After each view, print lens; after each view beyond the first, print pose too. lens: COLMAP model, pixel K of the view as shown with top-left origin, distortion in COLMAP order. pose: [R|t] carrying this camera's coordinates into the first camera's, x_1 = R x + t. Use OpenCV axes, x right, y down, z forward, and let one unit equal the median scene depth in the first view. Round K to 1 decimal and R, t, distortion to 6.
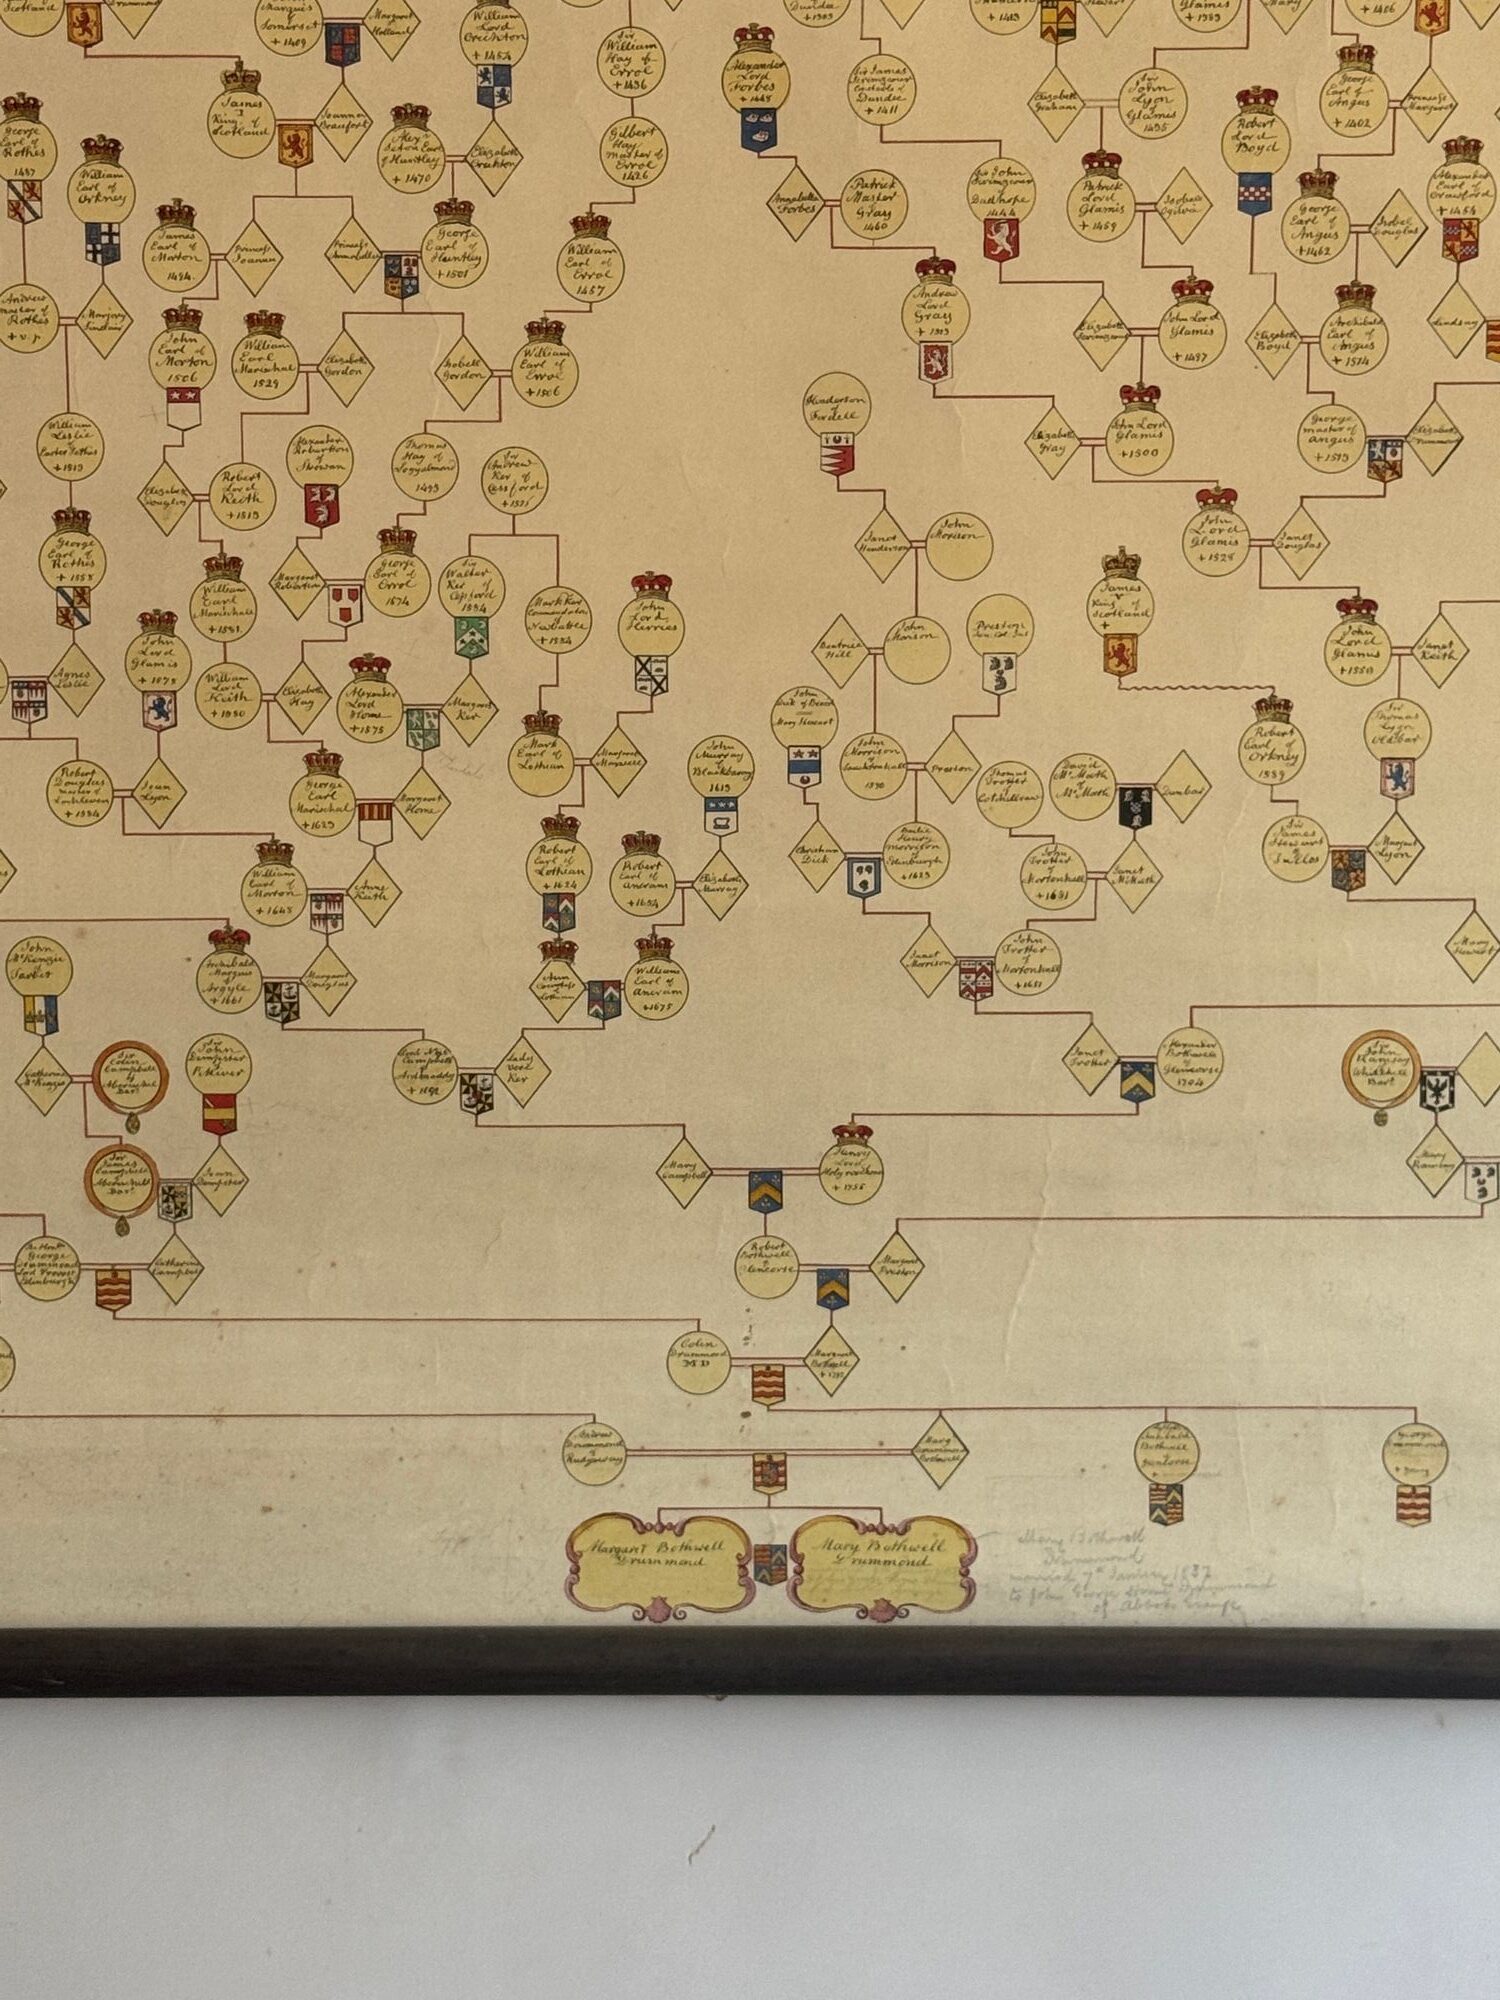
lens RADIAL K [[3951.9, 0, 657.5], [0, 3951.9, 1060.3], [0, 0, 1]] dist [0.126274, 0.000000]
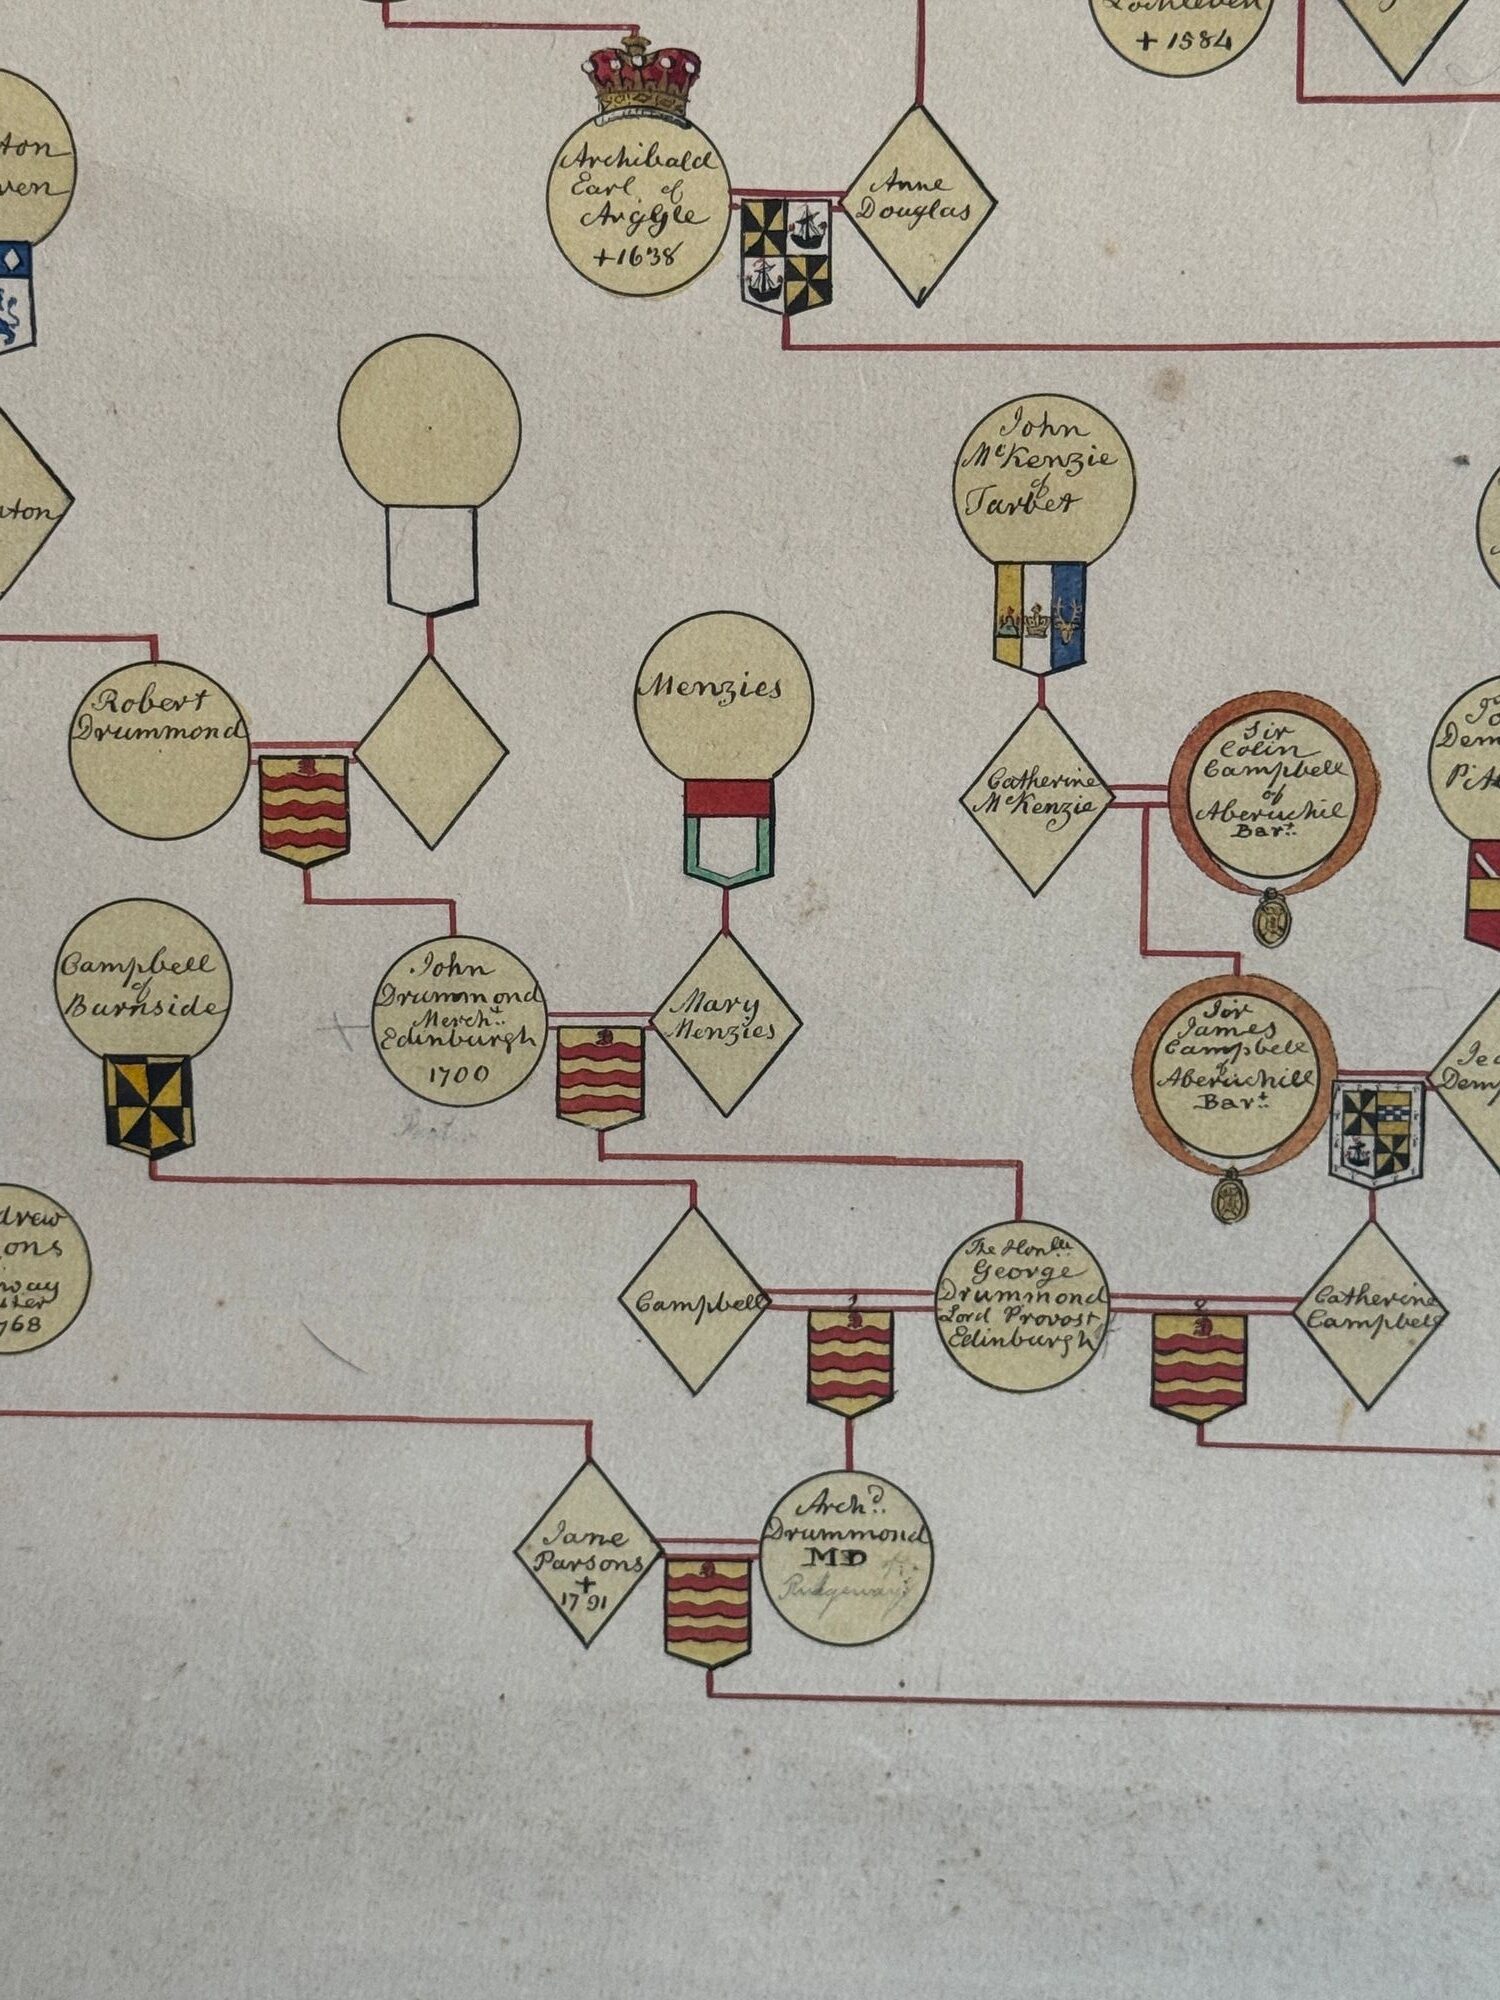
lens RADIAL K [[3479.3, 0, 755.3], [0, 3479.3, 1003.2], [0, 0, 1]] dist [0.109473, 0.000000]
pose [[0.999855, 0.011644, -0.012464, -0.176052], [-0.011536, 0.999896, 0.008691, 0.021509], [0.012564, -0.008546, 0.999885, 0.673603]]
